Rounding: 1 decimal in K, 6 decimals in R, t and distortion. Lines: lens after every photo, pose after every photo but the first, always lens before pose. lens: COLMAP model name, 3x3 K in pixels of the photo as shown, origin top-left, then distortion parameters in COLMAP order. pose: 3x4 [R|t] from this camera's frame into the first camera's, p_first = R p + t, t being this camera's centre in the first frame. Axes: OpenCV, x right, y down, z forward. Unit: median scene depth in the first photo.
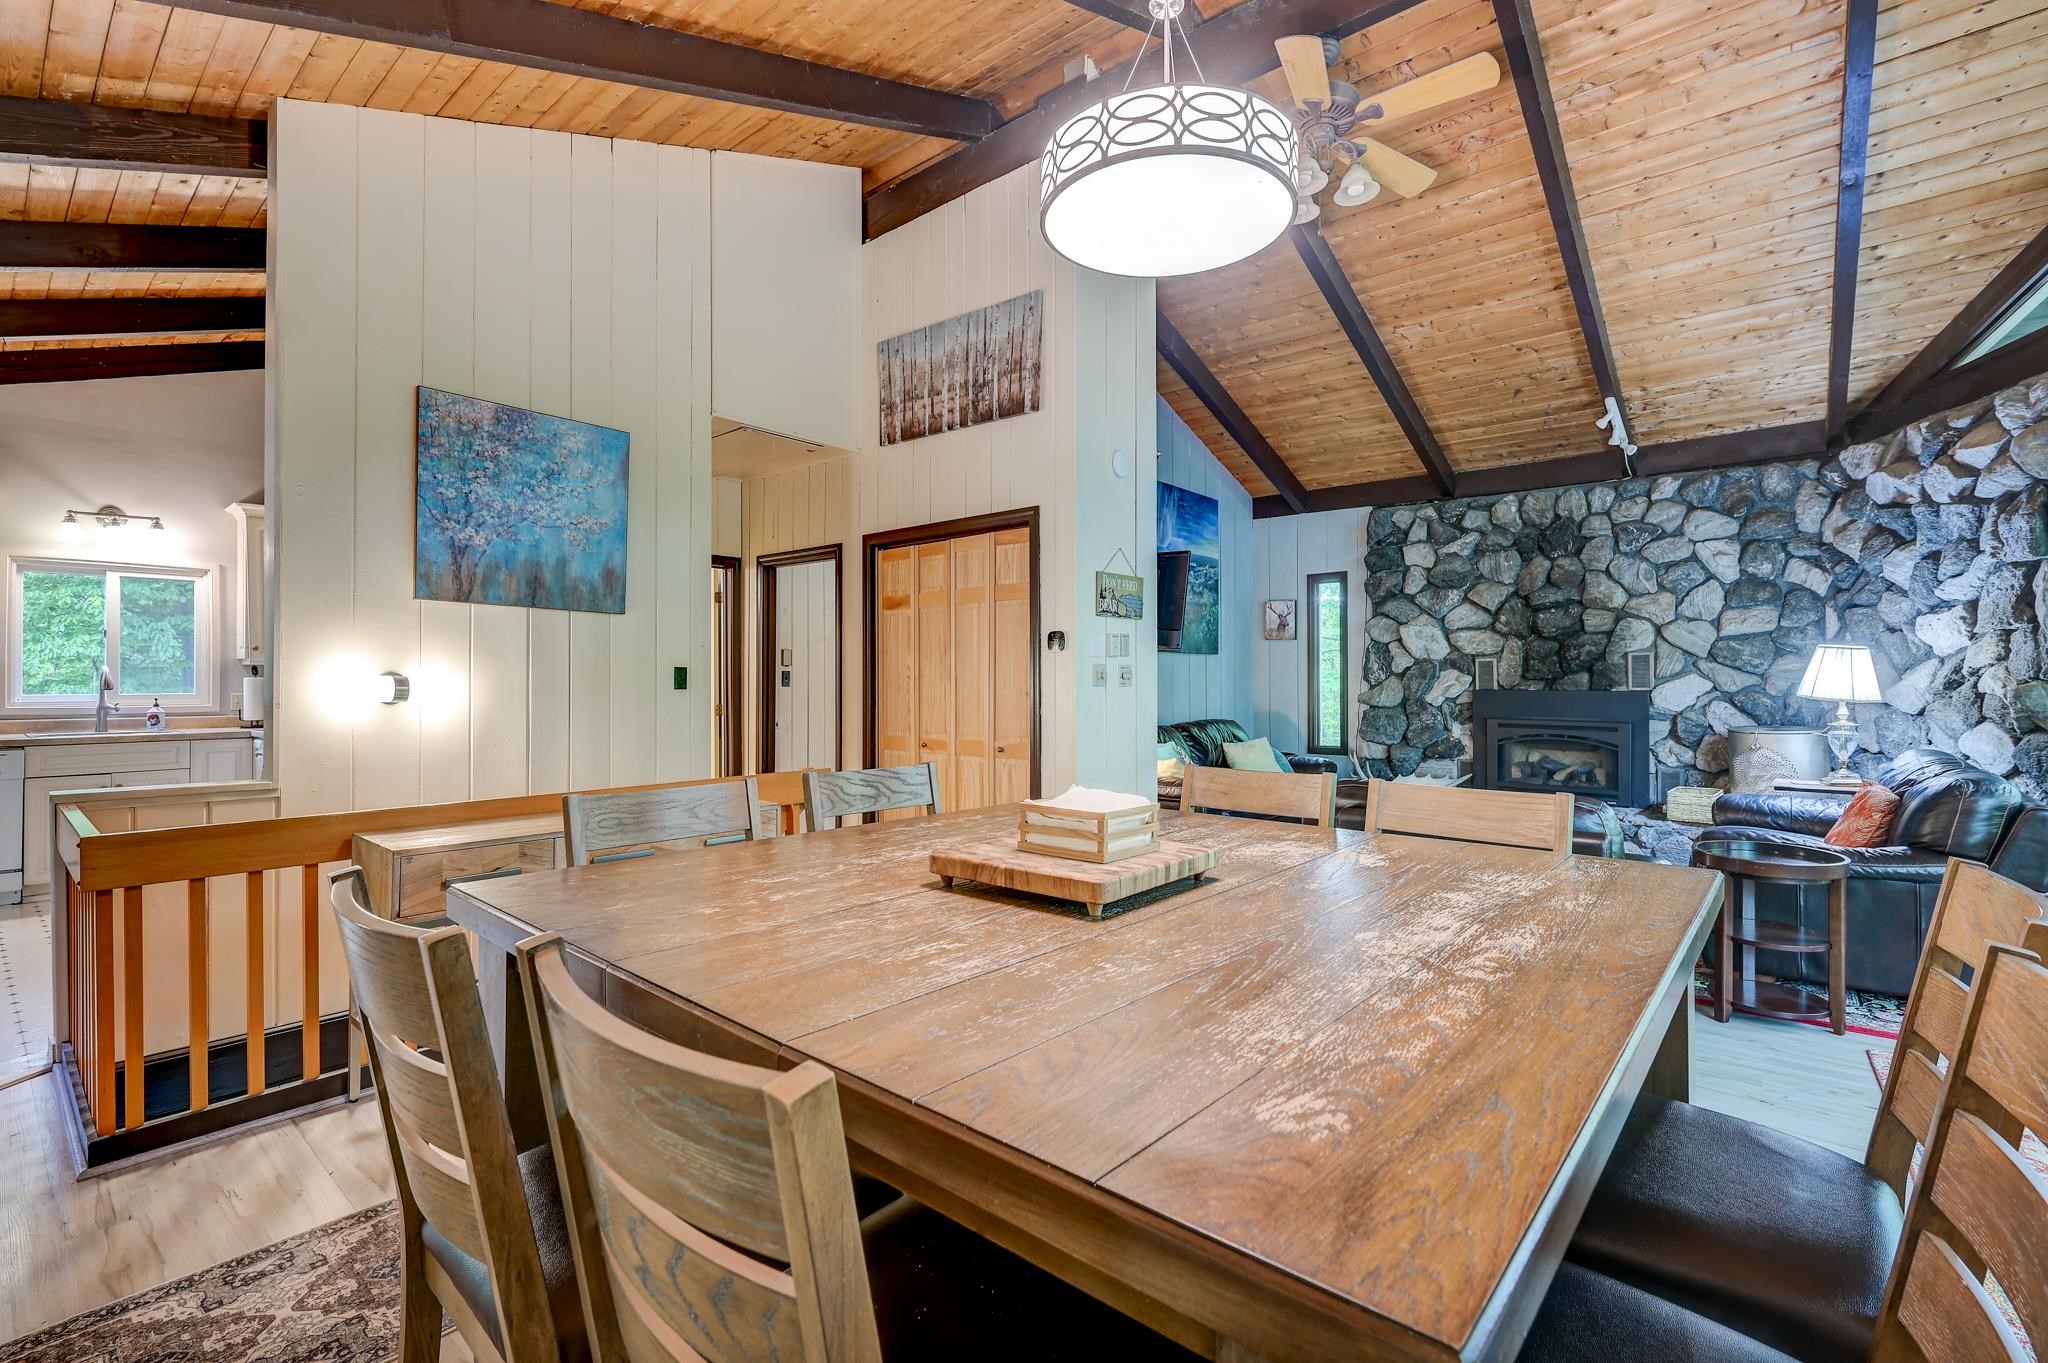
lens RADIAL K [[906.9, 0, 1020.3], [0, 906.9, 671.5], [0, 0, 1]] dist [-0.000436, 0.002088]
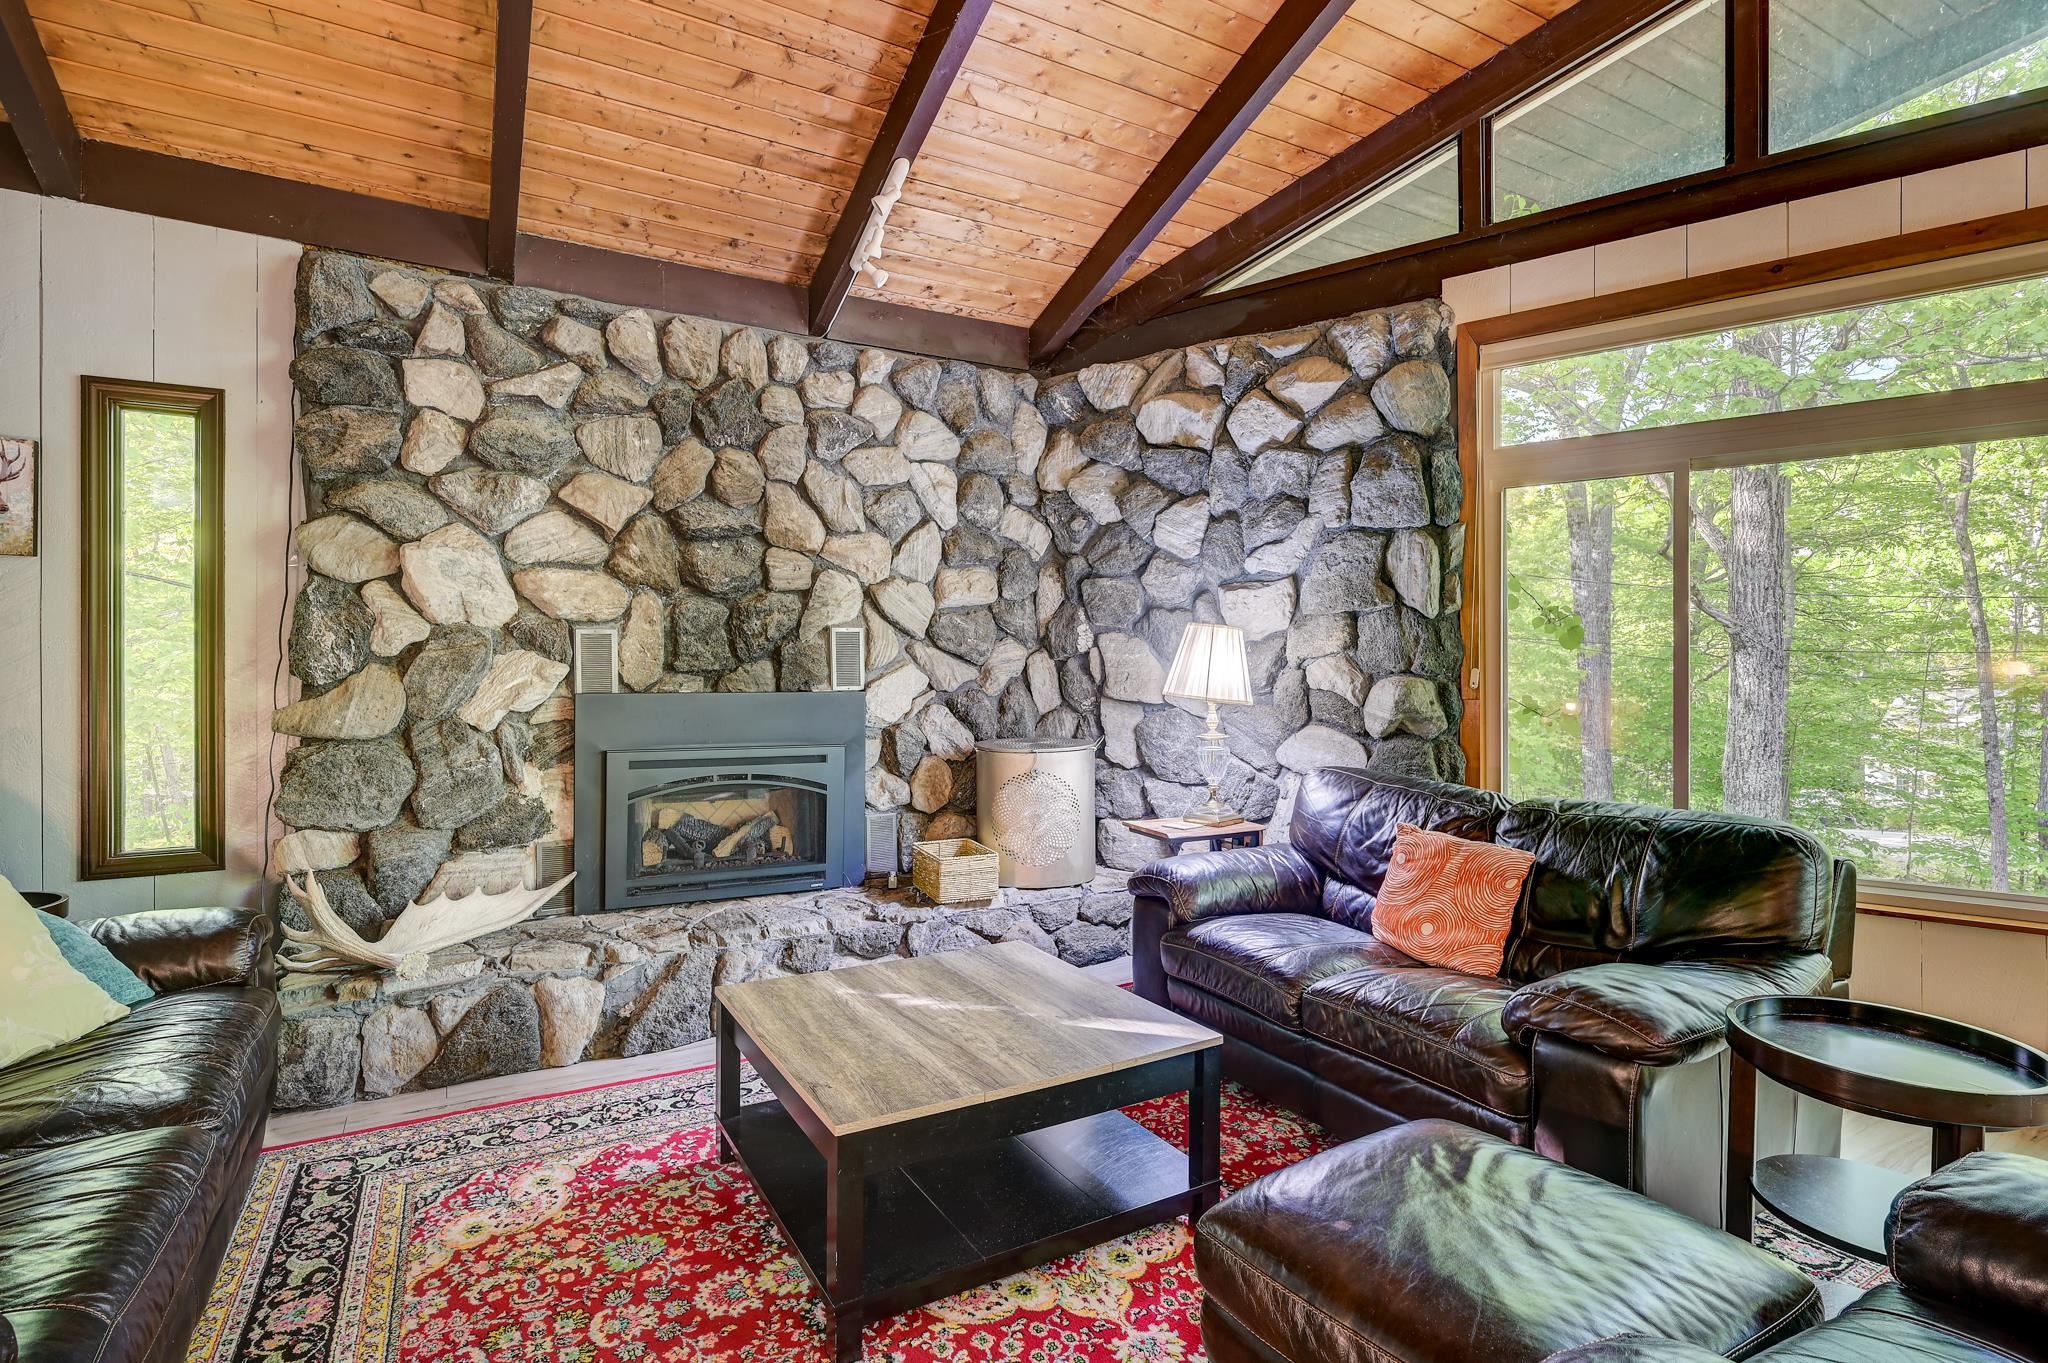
lens RADIAL K [[996.0, 0, 1028.8], [0, 996.0, 674.8], [0, 0, 1]] dist [-0.005161, 0.001379]
pose [[0.343889, -0.000514, 0.939010, 0.101290], [-0.009051, 0.999952, 0.003862, 0.006723], [-0.938967, -0.009827, 0.343868, 0.660958]]
